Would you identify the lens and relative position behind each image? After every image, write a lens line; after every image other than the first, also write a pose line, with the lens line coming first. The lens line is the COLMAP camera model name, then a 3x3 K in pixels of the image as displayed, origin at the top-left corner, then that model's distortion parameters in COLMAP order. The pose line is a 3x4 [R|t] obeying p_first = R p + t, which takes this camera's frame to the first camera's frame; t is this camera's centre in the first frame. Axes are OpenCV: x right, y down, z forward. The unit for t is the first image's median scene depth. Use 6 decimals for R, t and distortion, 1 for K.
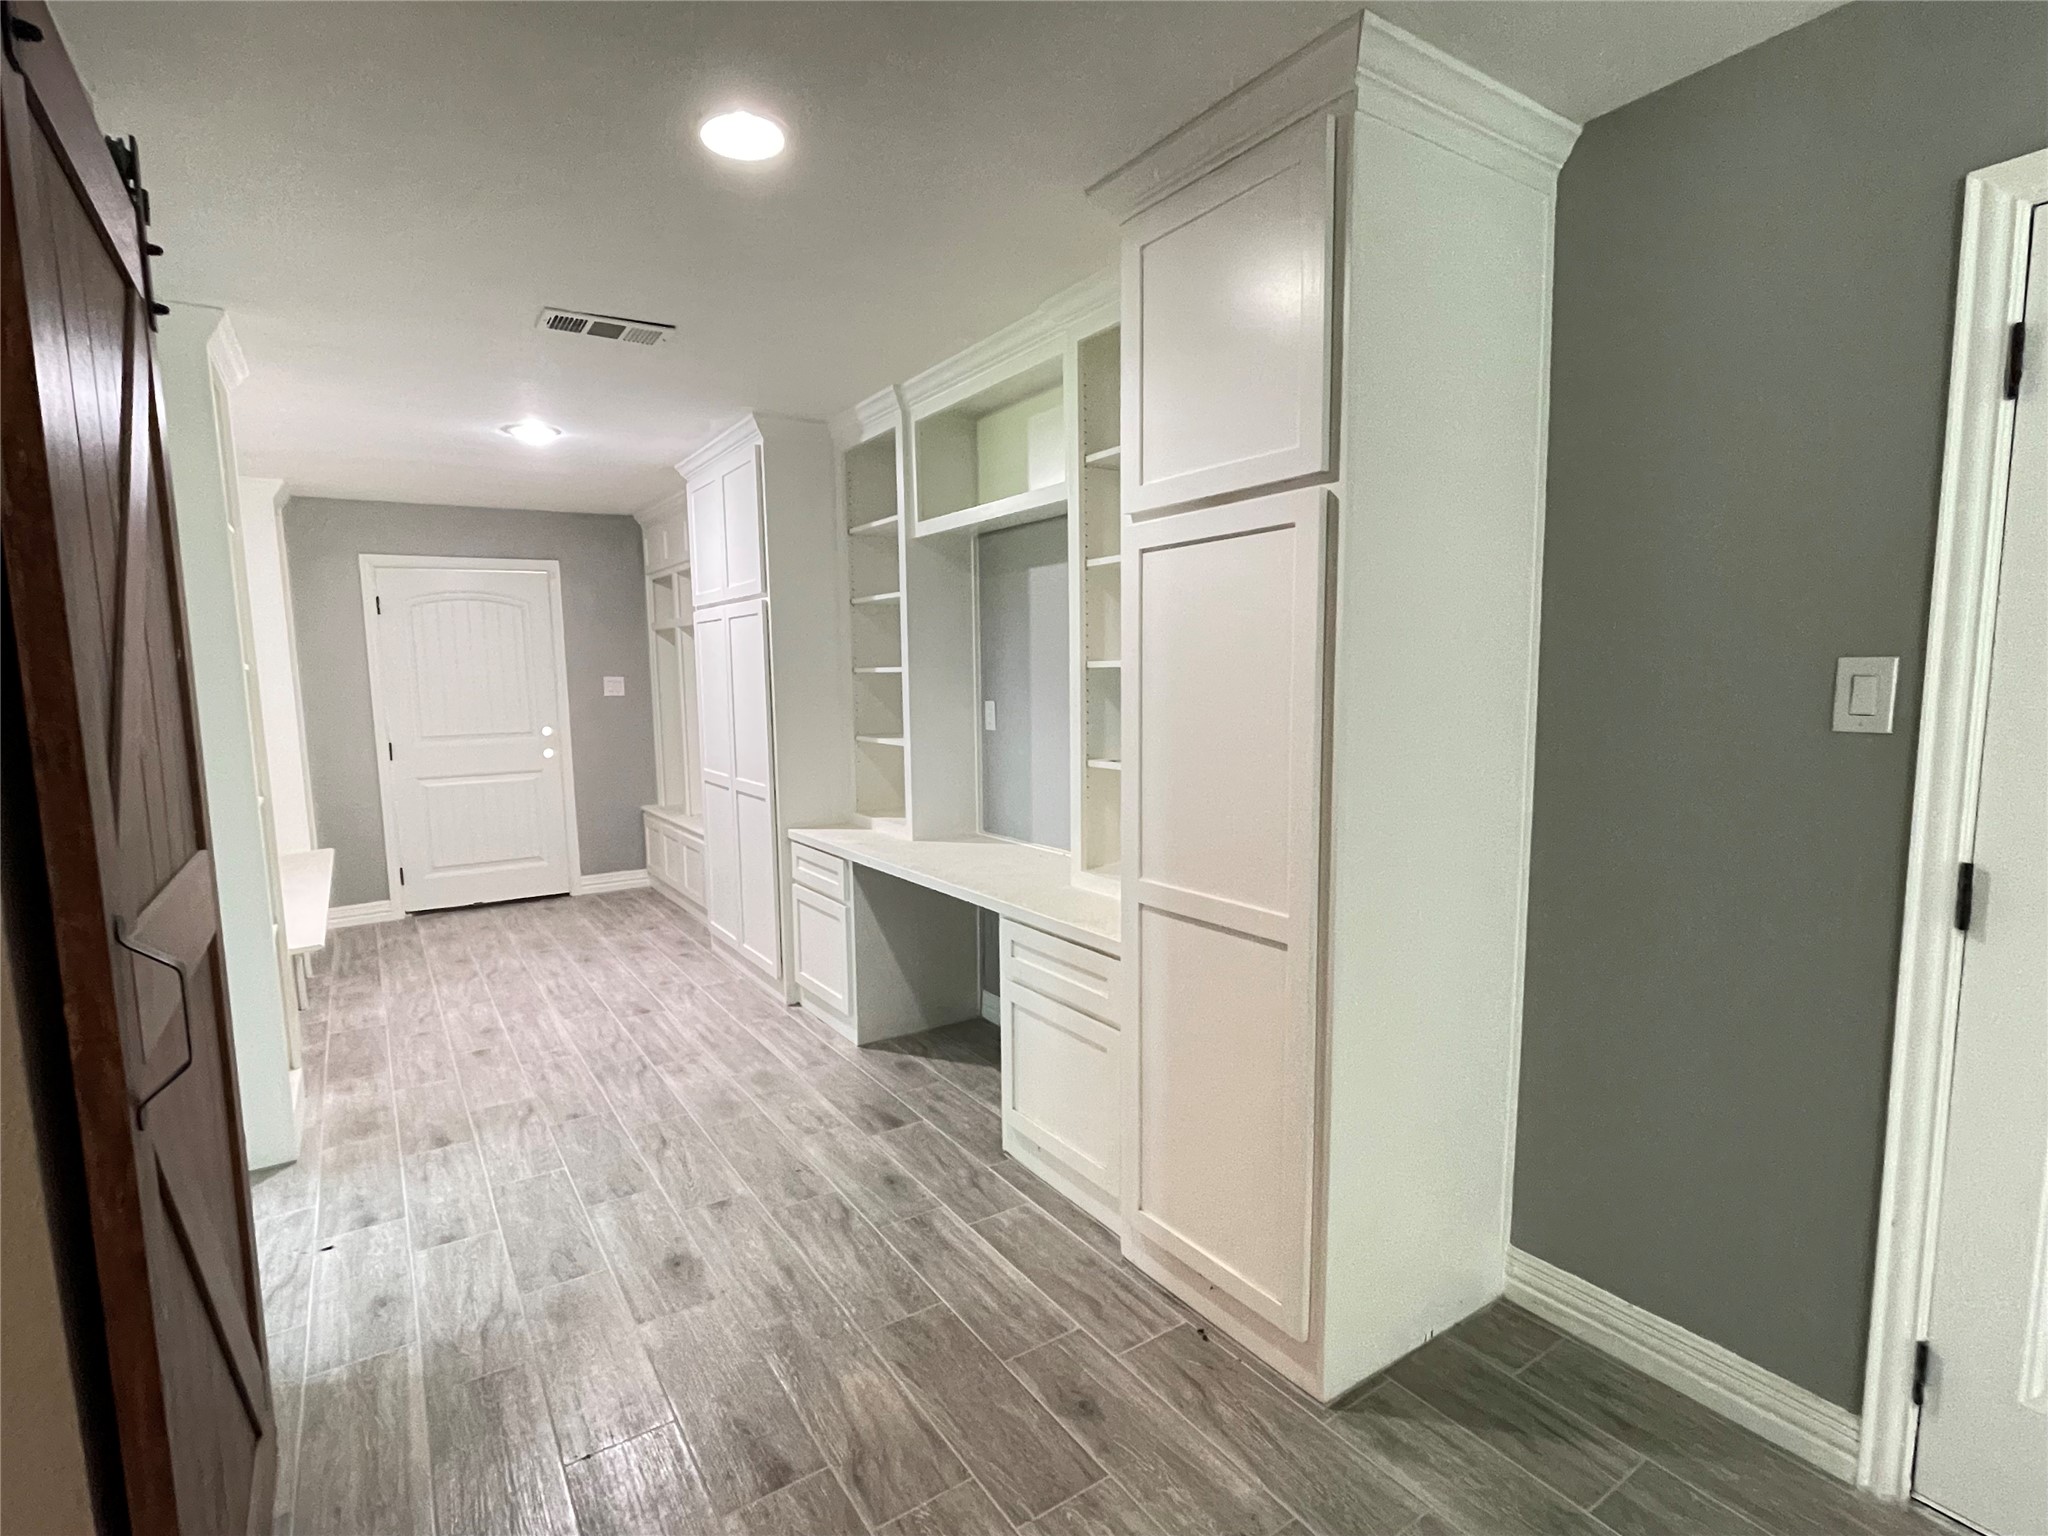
lens RADIAL K [[983.3, 0, 1024.0], [0, 983.3, 768.0], [0, 0, 1]] dist [0.000376, 0.000052]
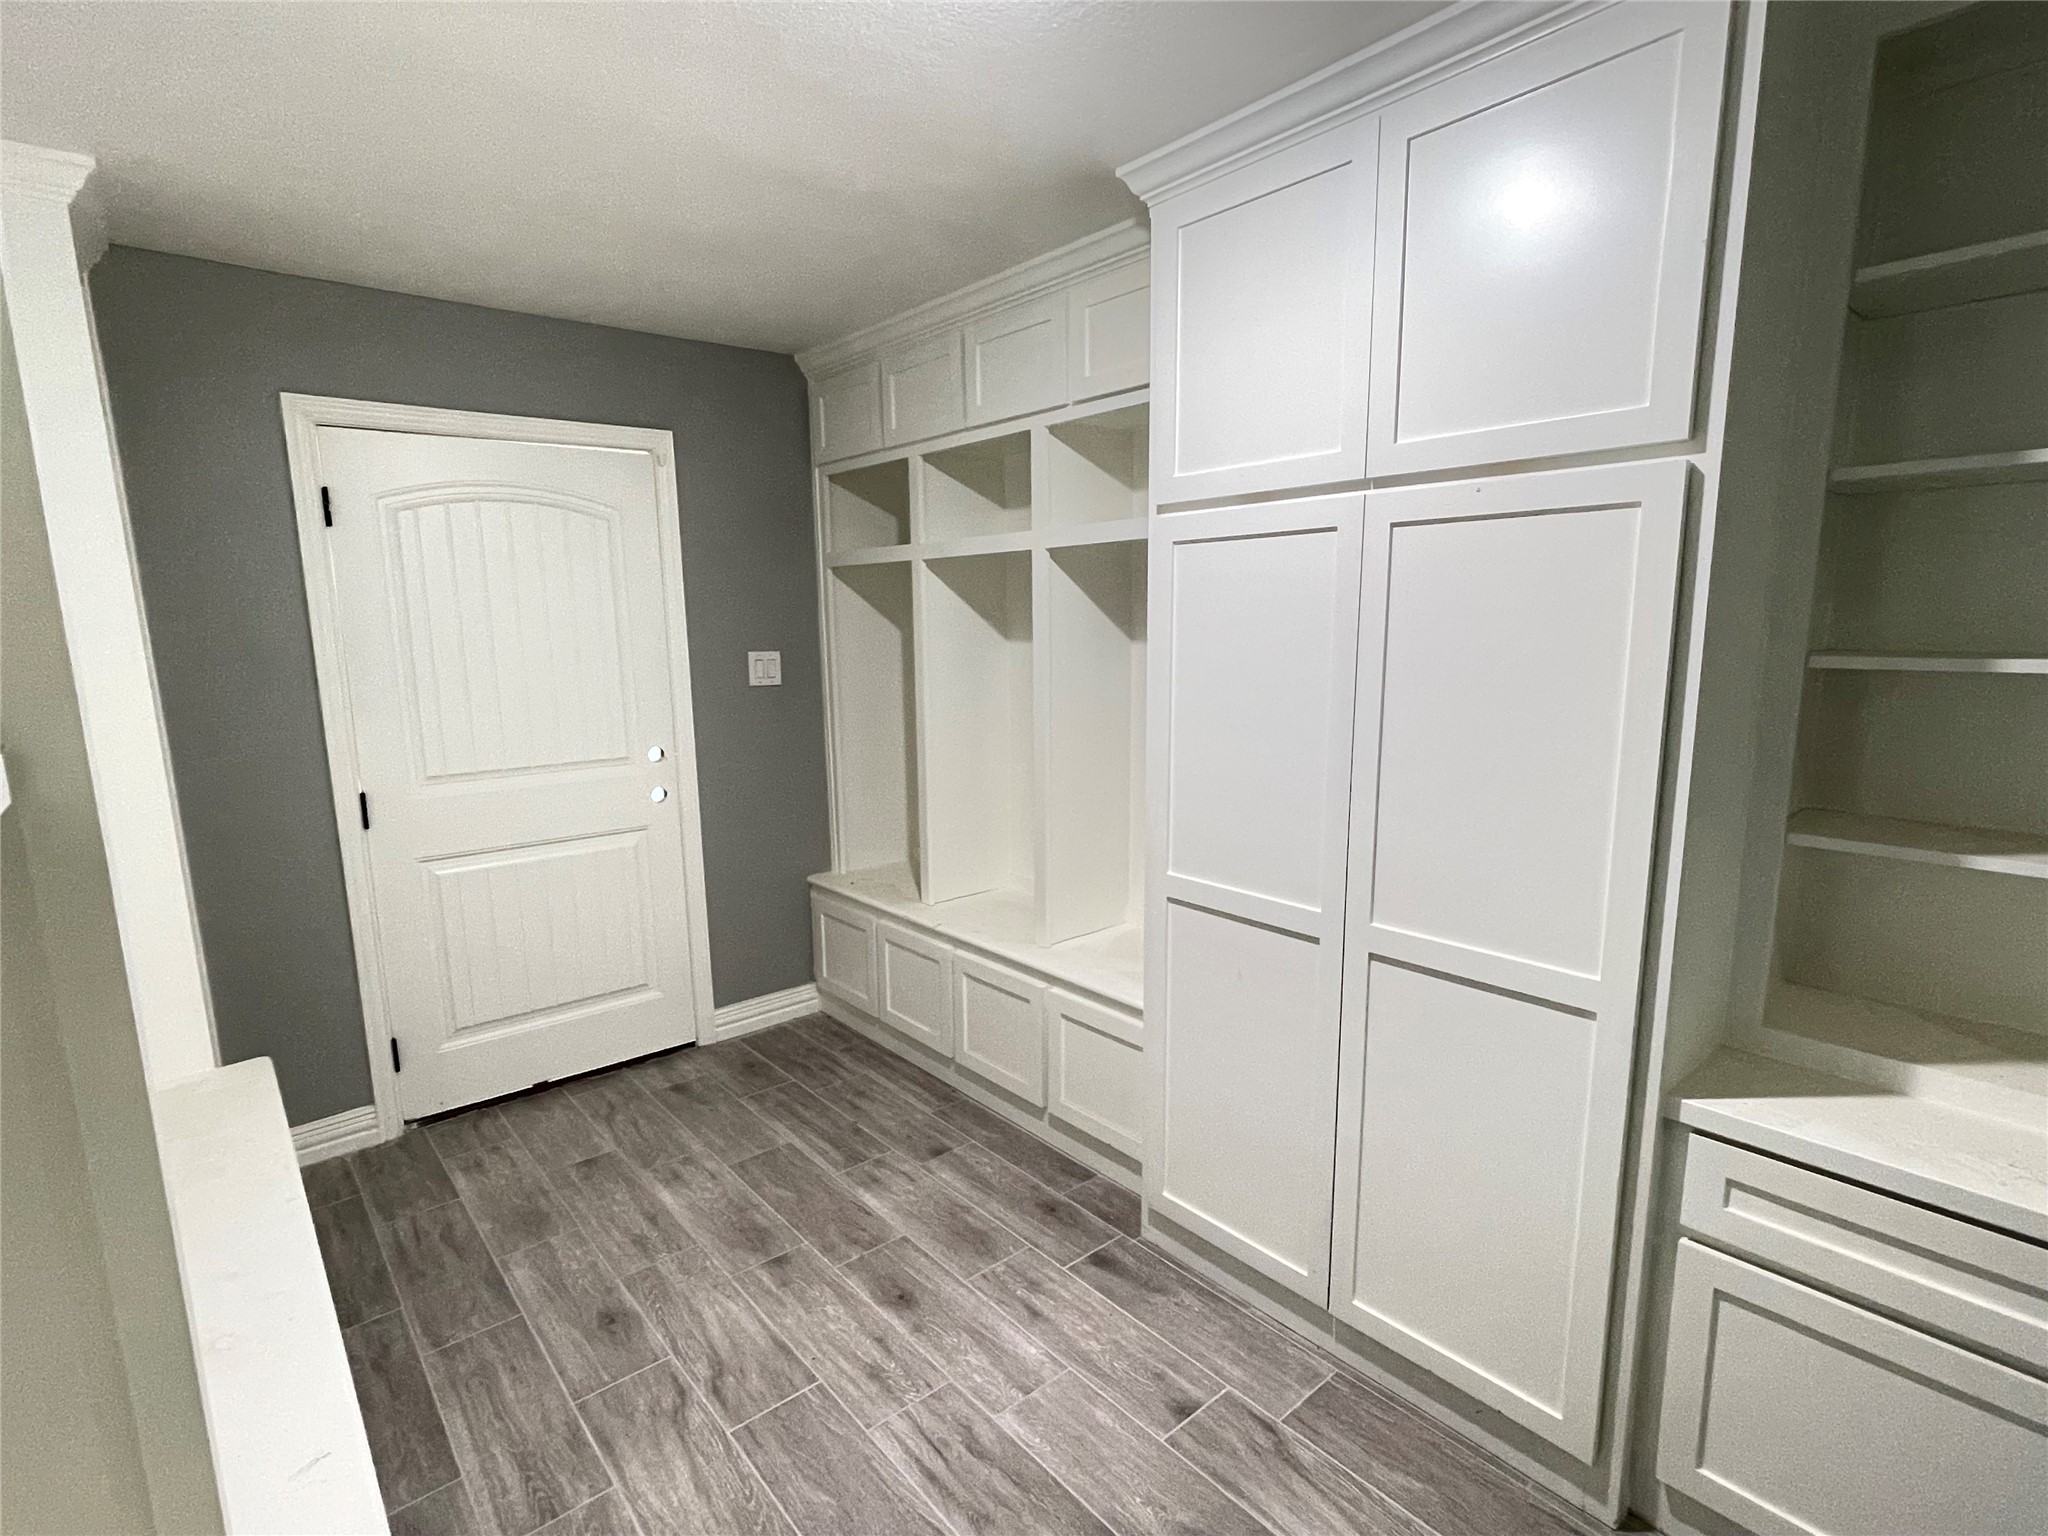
lens RADIAL K [[974.3, 0, 1023.7], [0, 974.3, 774.2], [0, 0, 1]] dist [0.003626, 0.000243]
pose [[0.992211, -0.003429, 0.124520, -0.379965], [-0.002390, 0.998913, 0.046547, -0.054649], [-0.124544, -0.046482, 0.991125, 0.481210]]
